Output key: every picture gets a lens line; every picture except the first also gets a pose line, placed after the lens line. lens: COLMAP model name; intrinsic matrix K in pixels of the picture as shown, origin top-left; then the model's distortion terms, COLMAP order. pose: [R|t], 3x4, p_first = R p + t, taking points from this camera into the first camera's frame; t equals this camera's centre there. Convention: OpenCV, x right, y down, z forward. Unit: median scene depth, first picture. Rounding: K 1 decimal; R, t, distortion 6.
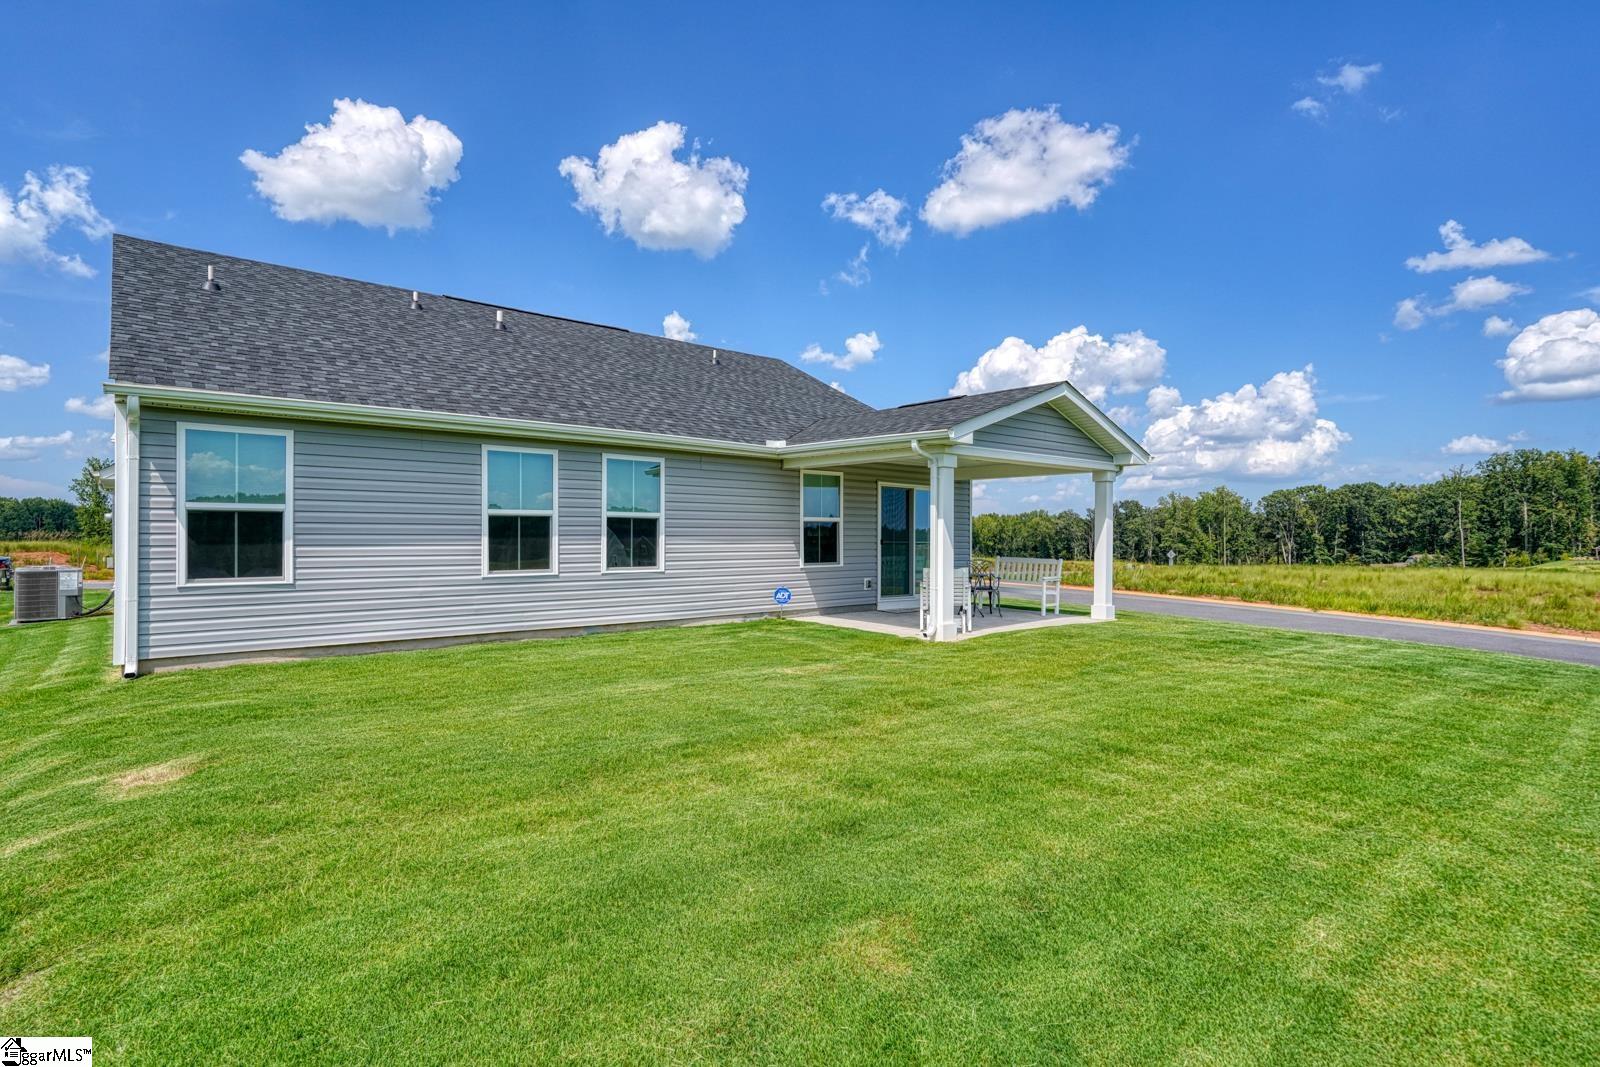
lens RADIAL K [[821.7, 0, 804.1], [0, 821.7, 535.6], [0, 0, 1]] dist [-0.016163, 0.003889]
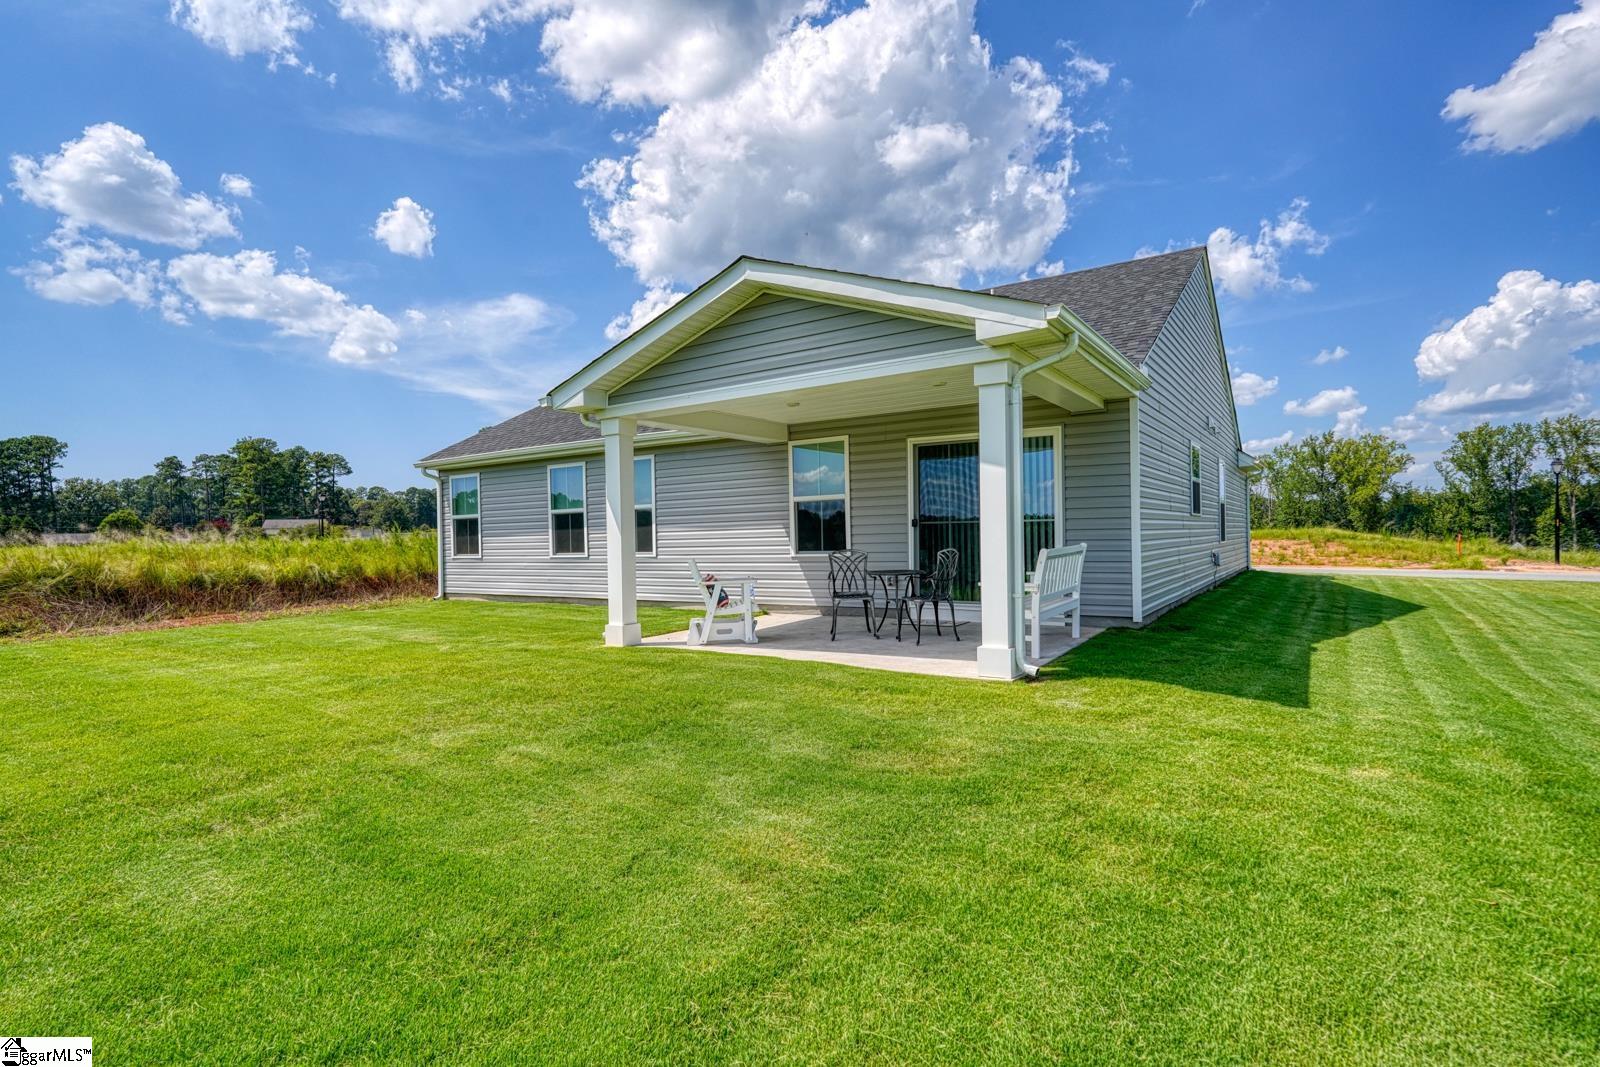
lens RADIAL K [[821.7, 0, 803.4], [0, 821.7, 532.3], [0, 0, 1]] dist [-0.016163, 0.003889]
pose [[0.250945, -0.009498, -0.967955, 0.821140], [0.024917, 0.999684, -0.003350, 0.017036], [0.967681, -0.023278, 0.251102, 0.792887]]
